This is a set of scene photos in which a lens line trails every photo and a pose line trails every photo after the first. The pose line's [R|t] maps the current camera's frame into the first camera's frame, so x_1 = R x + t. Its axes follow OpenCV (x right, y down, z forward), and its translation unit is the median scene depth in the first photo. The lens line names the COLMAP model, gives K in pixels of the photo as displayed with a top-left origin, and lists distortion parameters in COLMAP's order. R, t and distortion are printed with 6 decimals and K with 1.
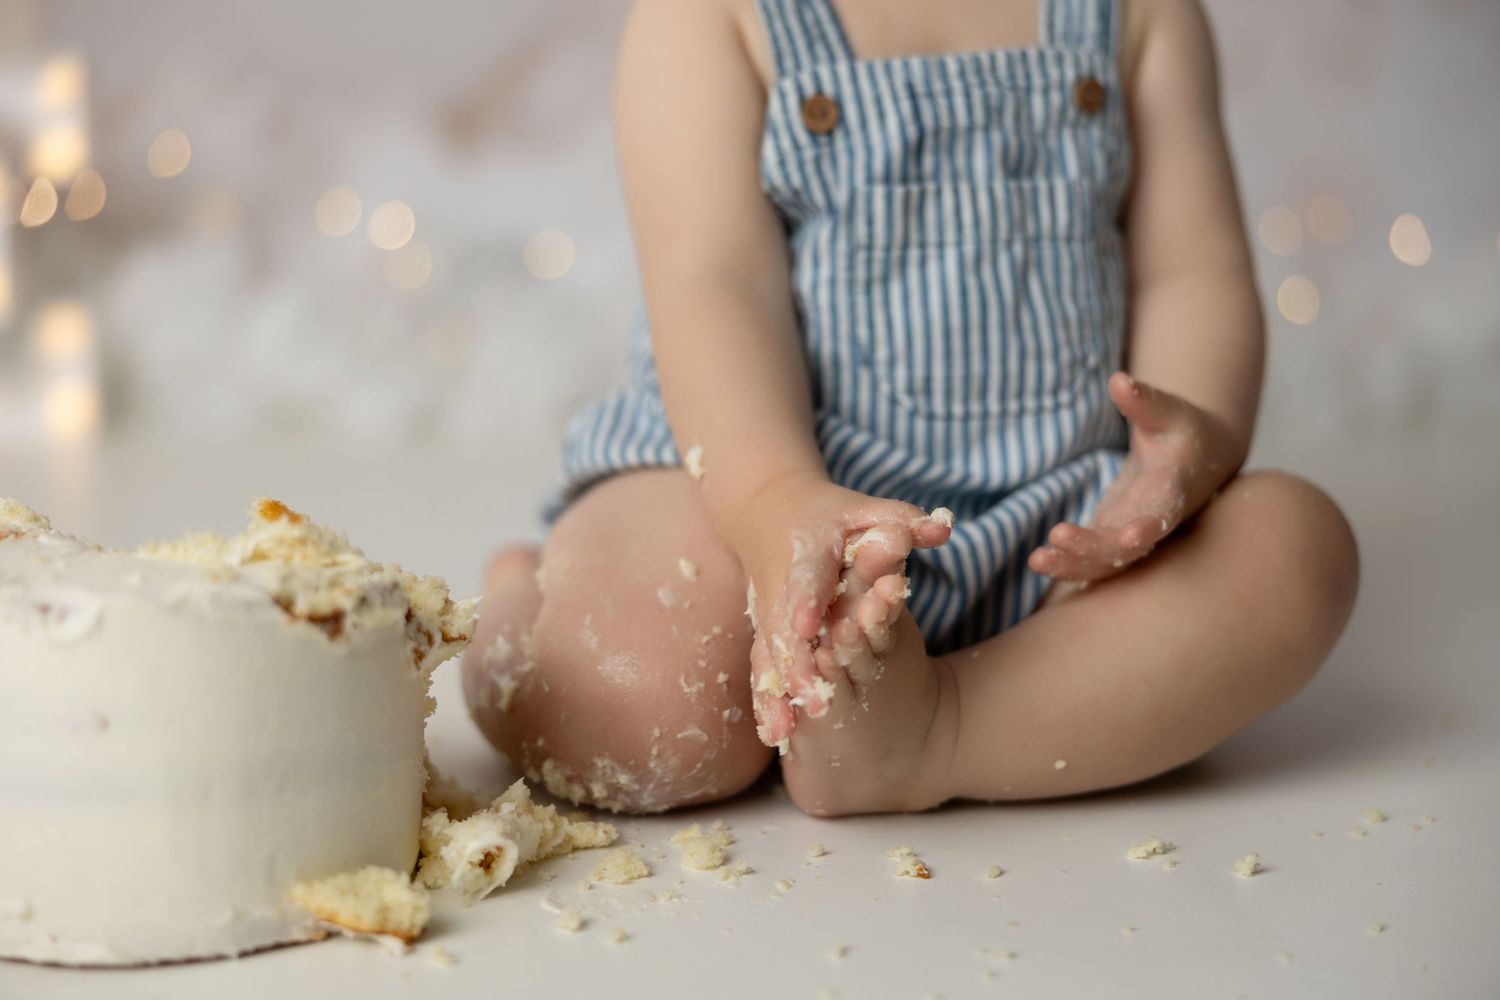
lens RADIAL K [[2572.3, 0, 736.8], [0, 2572.3, 458.3], [0, 0, 1]] dist [-0.014811, 0.000000]
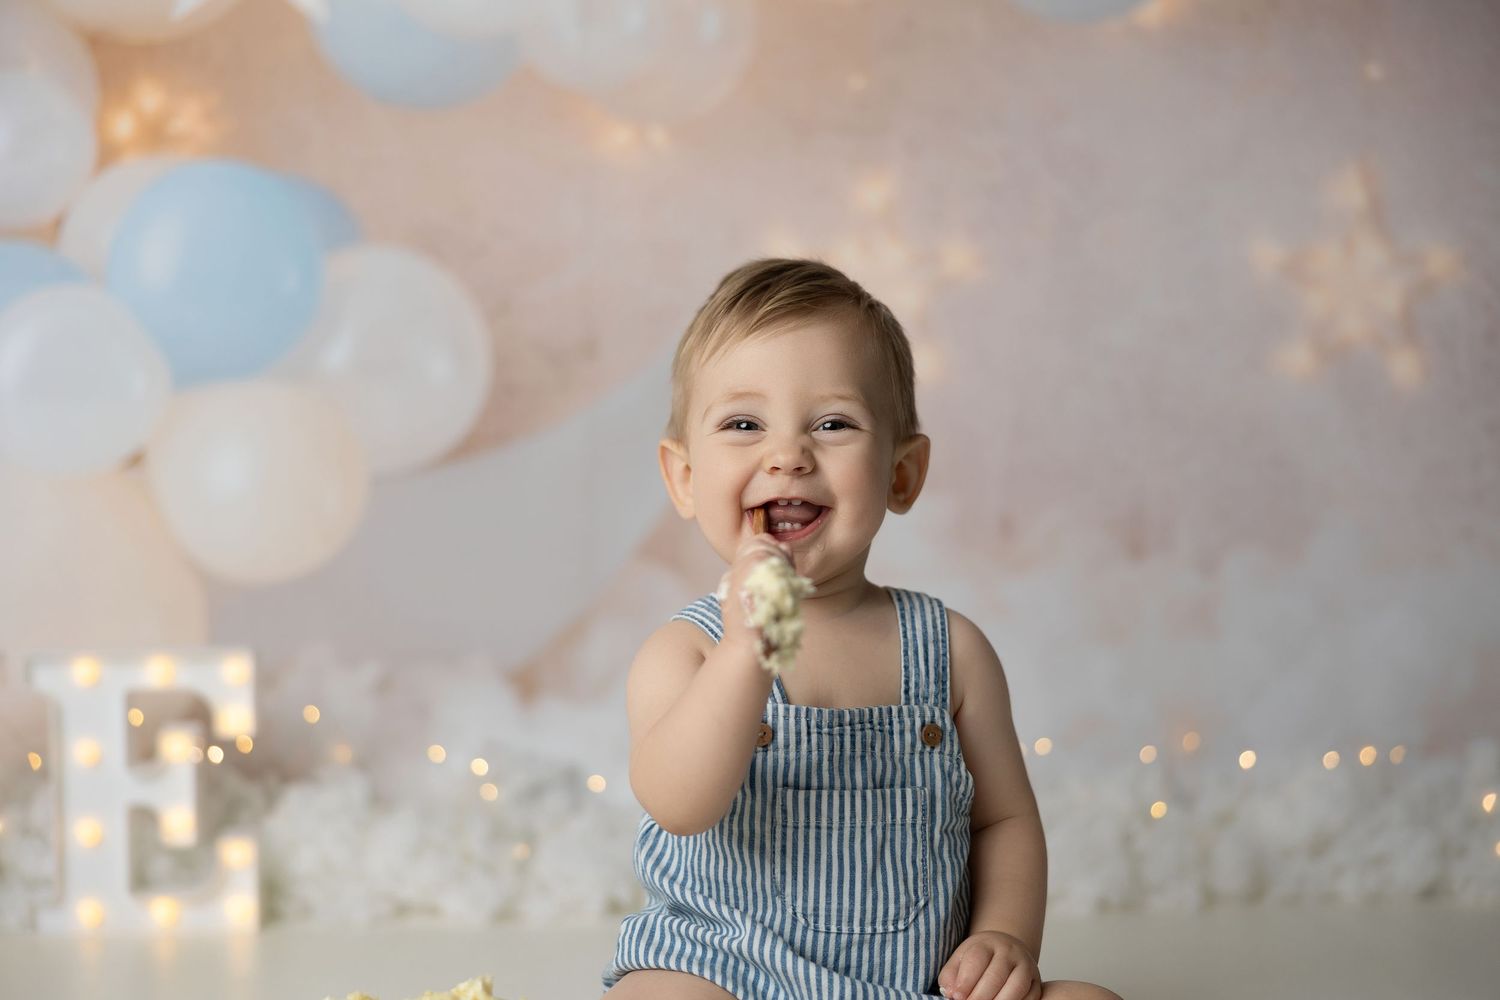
lens RADIAL K [[2709.7, 0, 740.6], [0, 2709.7, 473.6], [0, 0, 1]] dist [0.002067, 0.000000]
pose [[0.999806, -0.019420, -0.003321, 0.021240], [0.018716, 0.988825, -0.147901, -0.065188], [0.006156, 0.147810, 0.988997, -0.935411]]
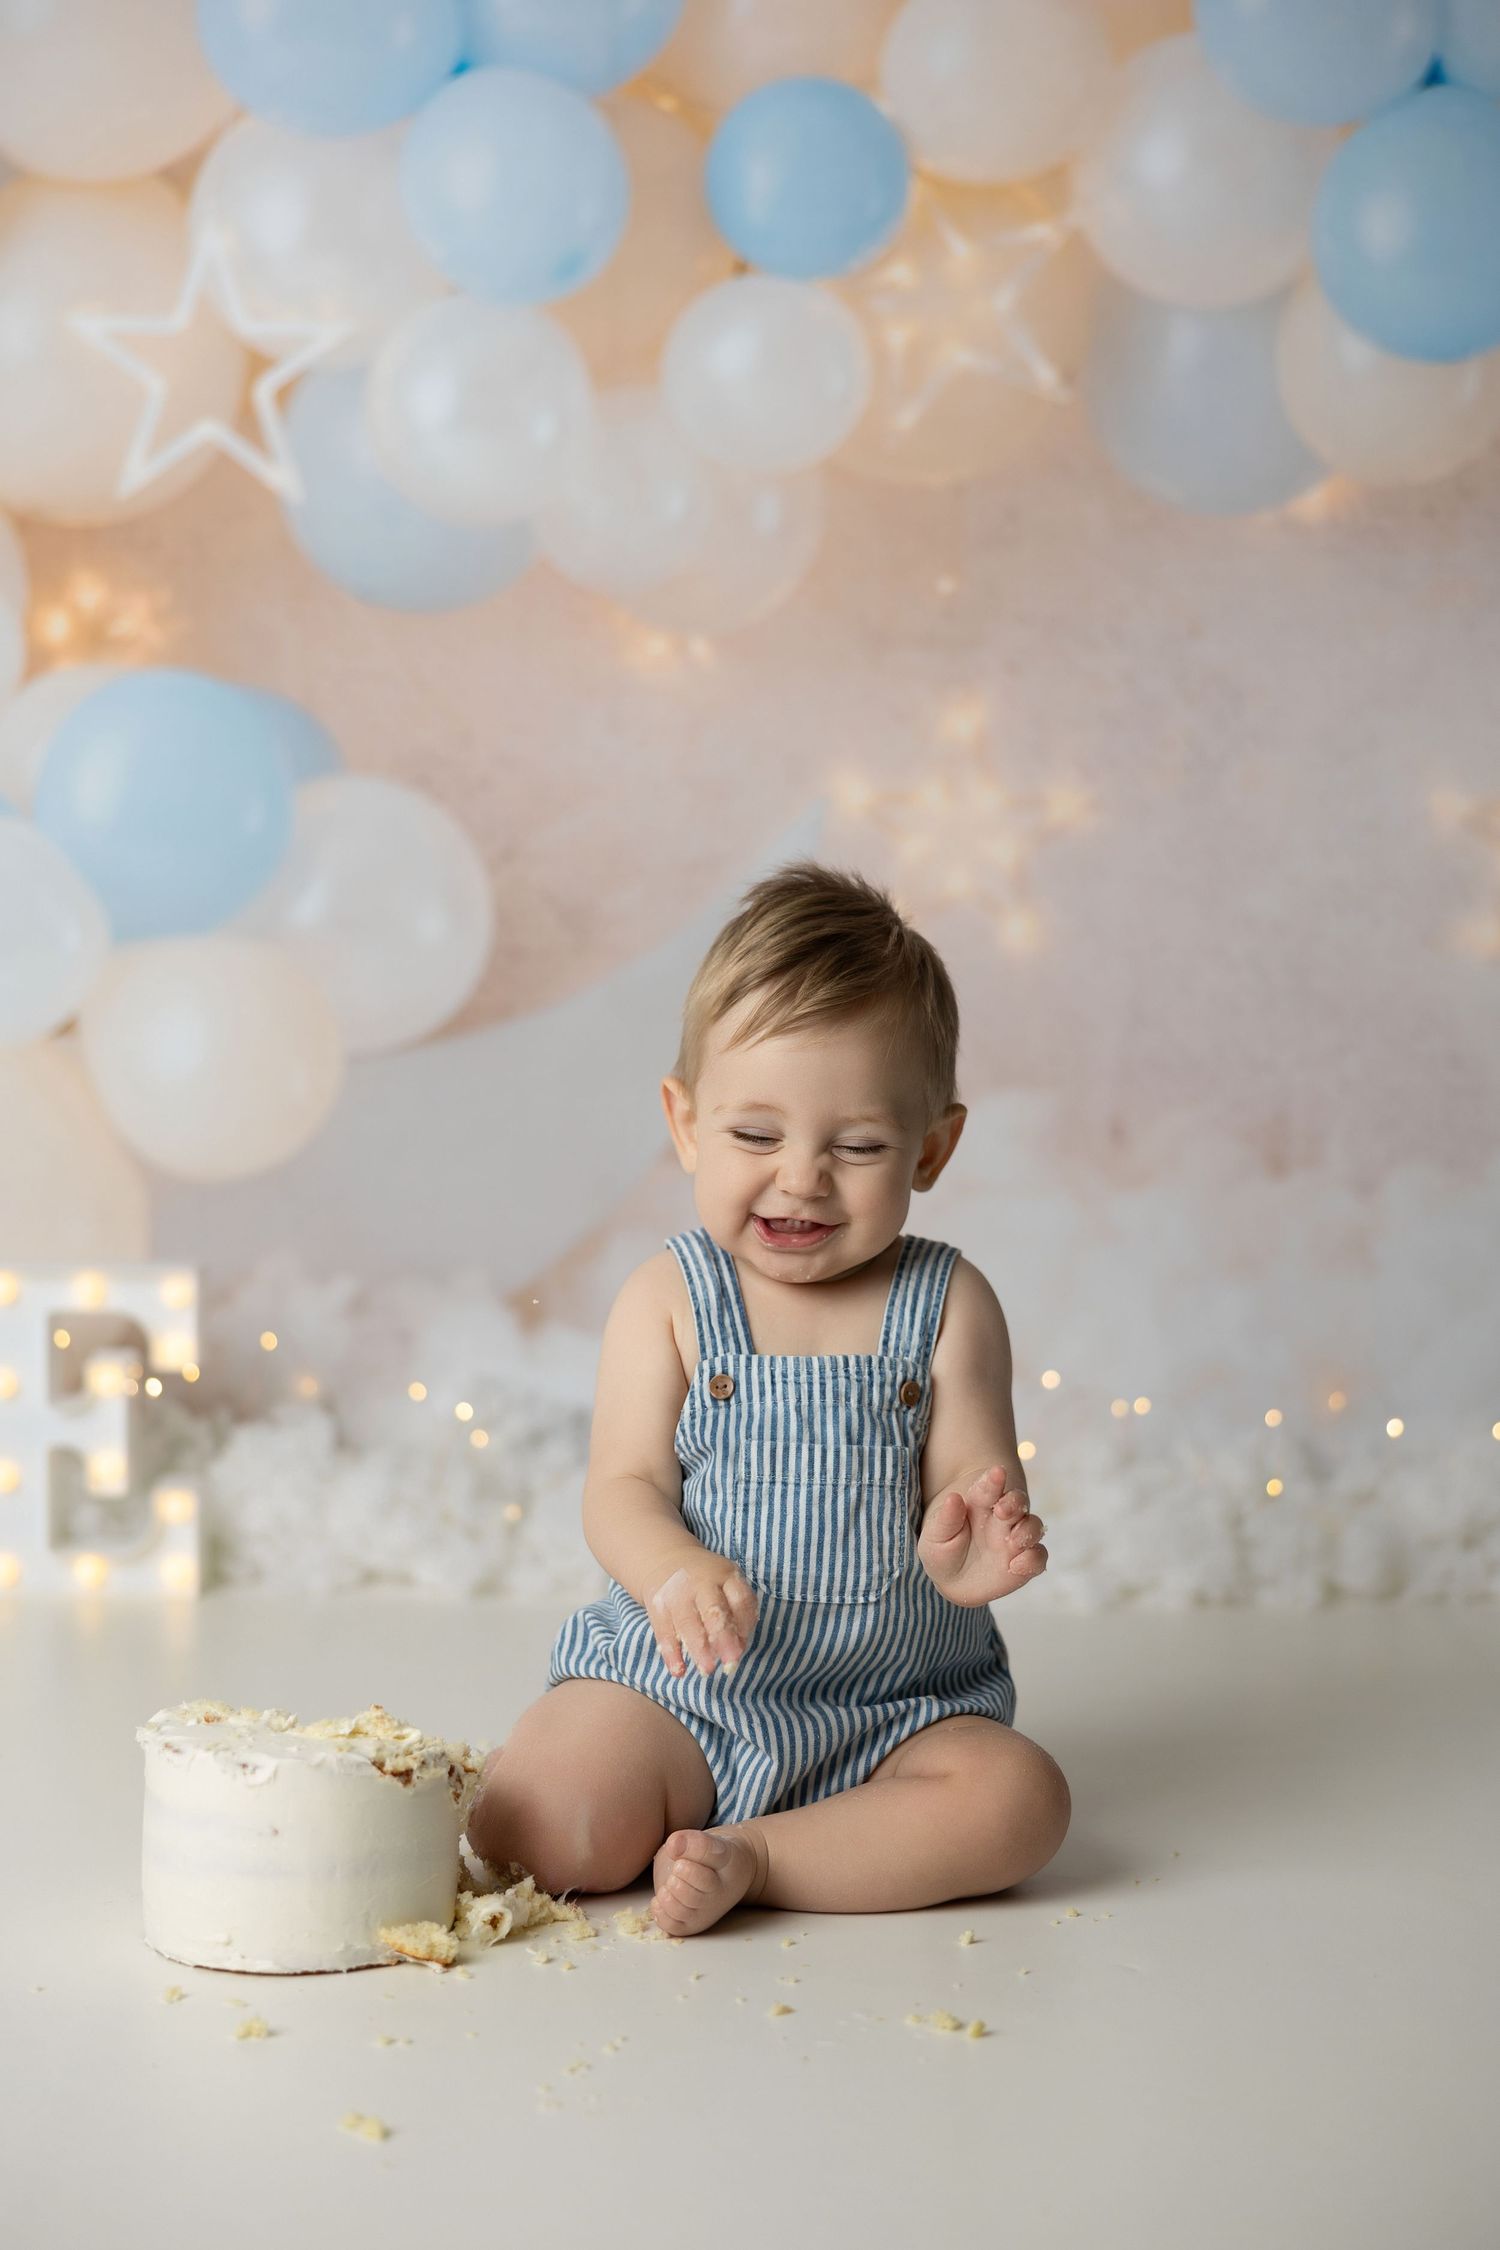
lens RADIAL K [[4064.5, 0, 765.4], [0, 4064.5, 1097.5], [0, 0, 1]] dist [0.002067, 0.000000]
pose [[0.997610, 0.005318, -0.068887, 0.267634], [-0.011819, 0.995473, -0.094308, -0.134044], [0.068074, 0.094896, 0.993157, -1.726085]]
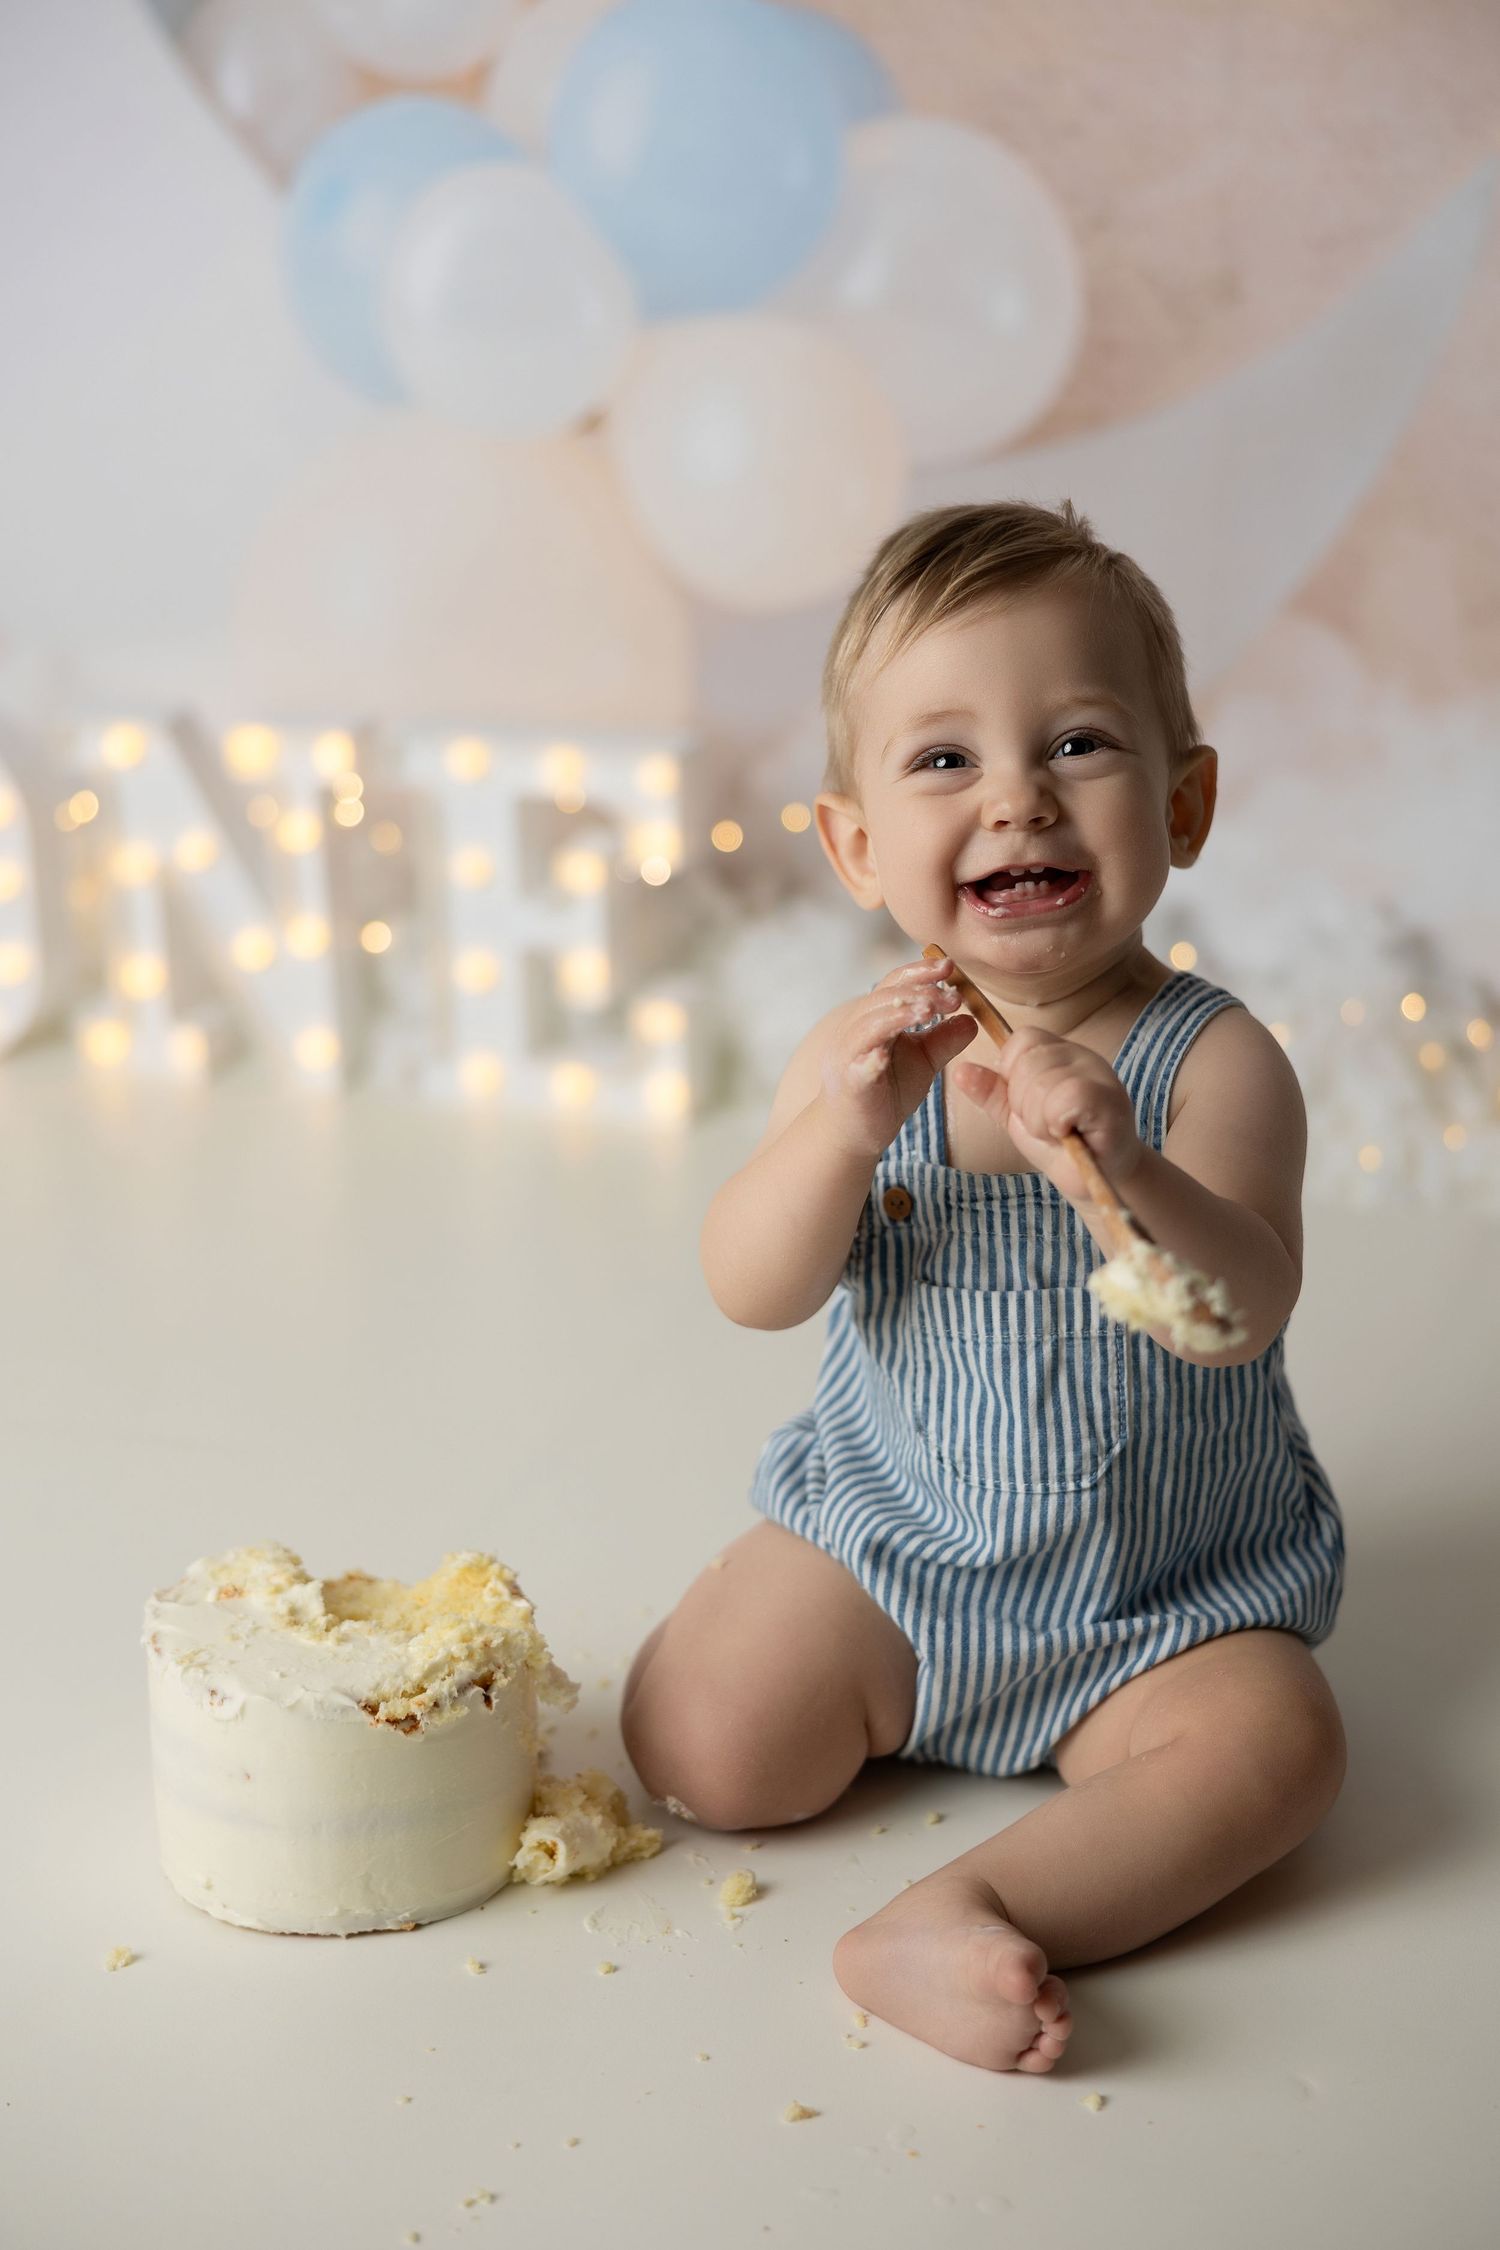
lens RADIAL K [[4064.5, 0, 769.3], [0, 4064.5, 1084.1], [0, 0, 1]] dist [0.002067, 0.000000]
pose [[0.916136, 0.108082, -0.386023, 0.814975], [-0.039483, 0.982613, 0.181417, -0.667622], [0.398919, -0.150961, 0.904475, -0.832808]]
